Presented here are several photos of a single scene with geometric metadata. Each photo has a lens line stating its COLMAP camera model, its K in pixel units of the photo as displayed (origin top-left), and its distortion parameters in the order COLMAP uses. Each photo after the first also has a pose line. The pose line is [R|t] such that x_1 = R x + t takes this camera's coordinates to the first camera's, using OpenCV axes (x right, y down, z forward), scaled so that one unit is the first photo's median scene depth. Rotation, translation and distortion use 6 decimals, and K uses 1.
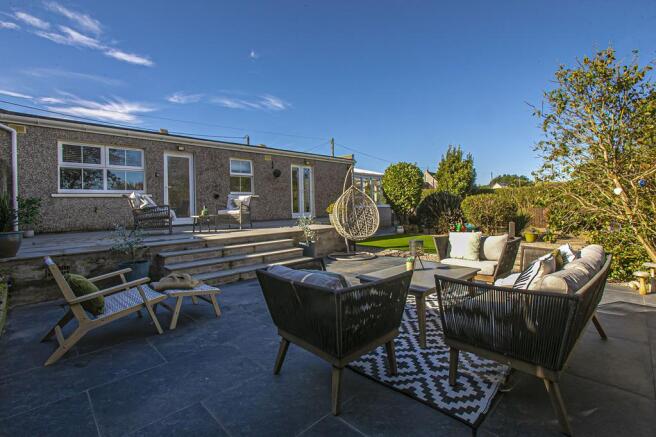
lens RADIAL K [[301.4, 0, 329.7], [0, 301.4, 206.0], [0, 0, 1]] dist [-0.000725, 0.000034]
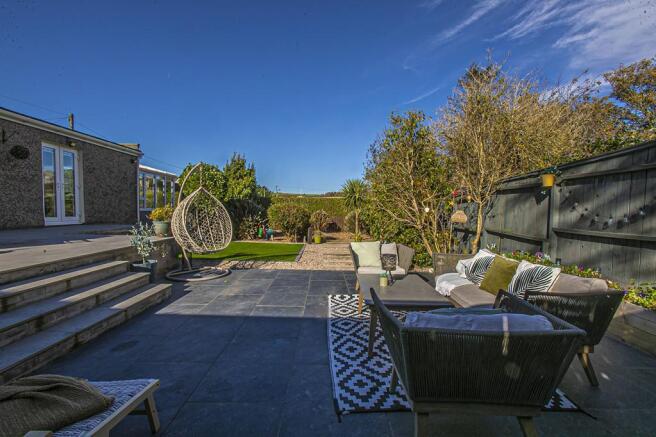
lens RADIAL K [[290.8, 0, 328.1], [0, 290.8, 215.6], [0, 0, 1]] dist [-0.000845, 0.000174]
pose [[0.695397, 0.016737, 0.718431, -0.136358], [-0.032490, 0.999439, 0.008164, -0.005051], [-0.717891, -0.029019, 0.695550, 0.114950]]
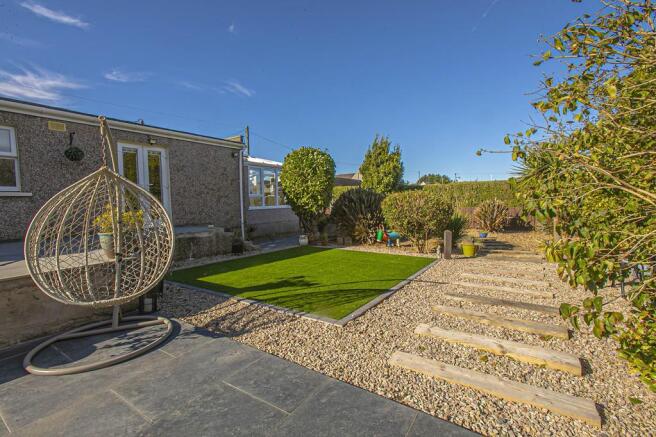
lens RADIAL K [[290.8, 0, 328.1], [0, 290.8, 215.6], [0, 0, 1]] dist [-0.000845, 0.000174]
pose [[0.981705, -0.016592, 0.189685, 0.161430], [0.008571, 0.999037, 0.043029, -0.009749], [-0.190216, -0.040616, 0.980902, 0.309620]]
